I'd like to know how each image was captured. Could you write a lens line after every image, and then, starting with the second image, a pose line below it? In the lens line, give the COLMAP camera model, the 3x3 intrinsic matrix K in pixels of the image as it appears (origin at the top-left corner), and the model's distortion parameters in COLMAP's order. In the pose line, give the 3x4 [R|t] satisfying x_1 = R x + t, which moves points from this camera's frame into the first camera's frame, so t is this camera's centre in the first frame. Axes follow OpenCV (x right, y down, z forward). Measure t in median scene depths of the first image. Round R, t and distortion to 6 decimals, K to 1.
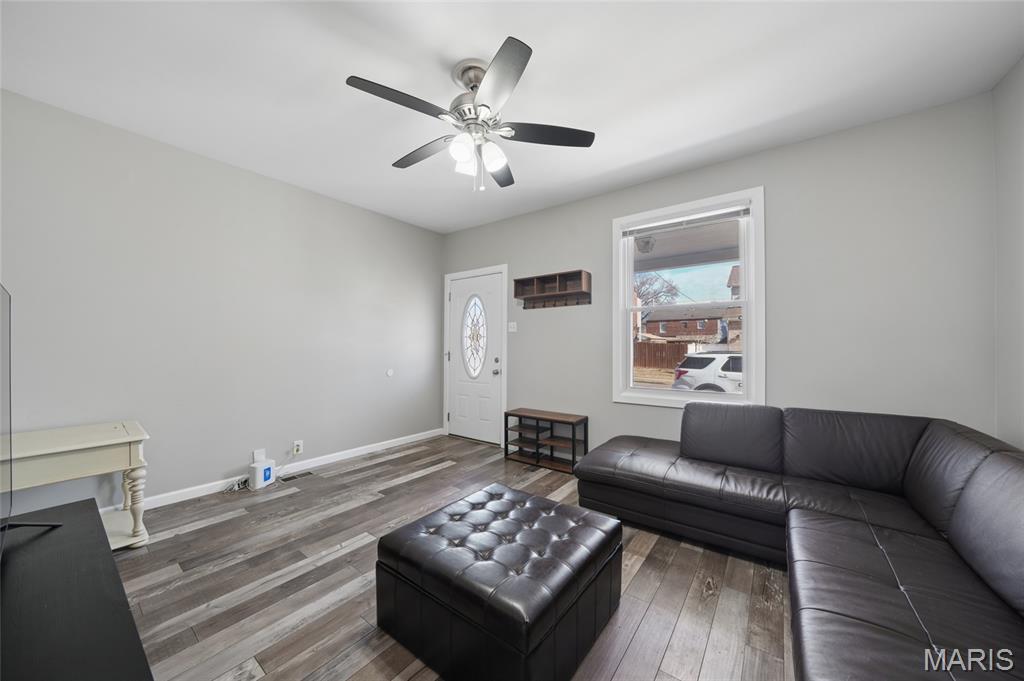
lens RADIAL K [[359.7, 0, 511.8], [0, 359.7, 339.7], [0, 0, 1]] dist [-0.017595, 0.000375]
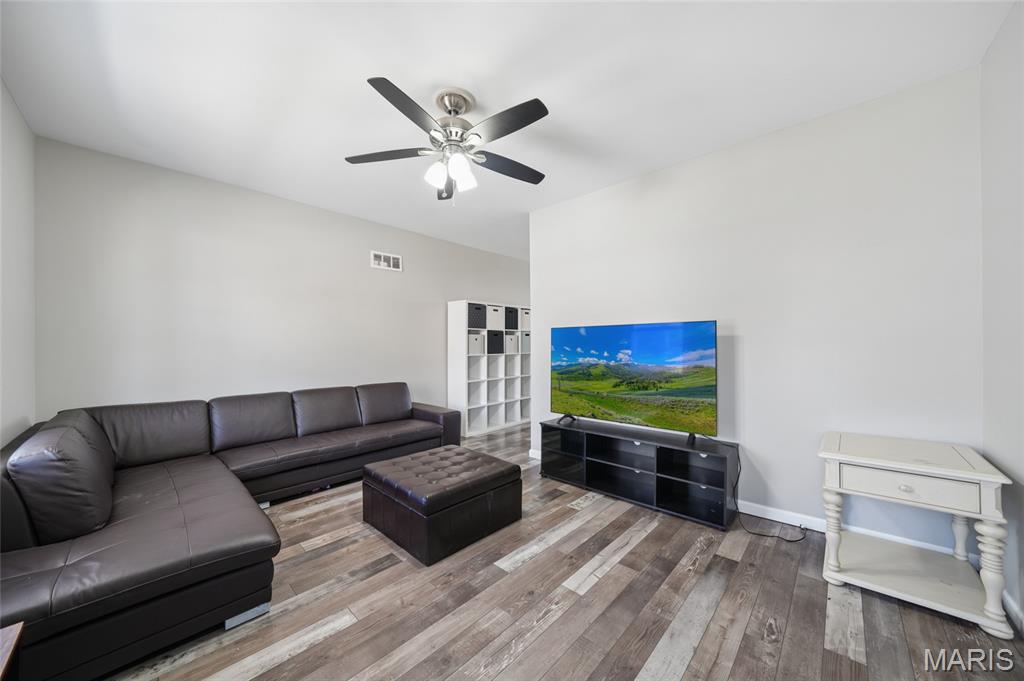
lens RADIAL K [[359.7, 0, 517.6], [0, 359.7, 350.5], [0, 0, 1]] dist [-0.017595, 0.000375]
pose [[-0.995907, -0.006219, 0.090169, -0.380552], [-0.006819, 0.999957, -0.006349, 0.032559], [-0.090126, -0.006938, -0.995906, 1.990070]]
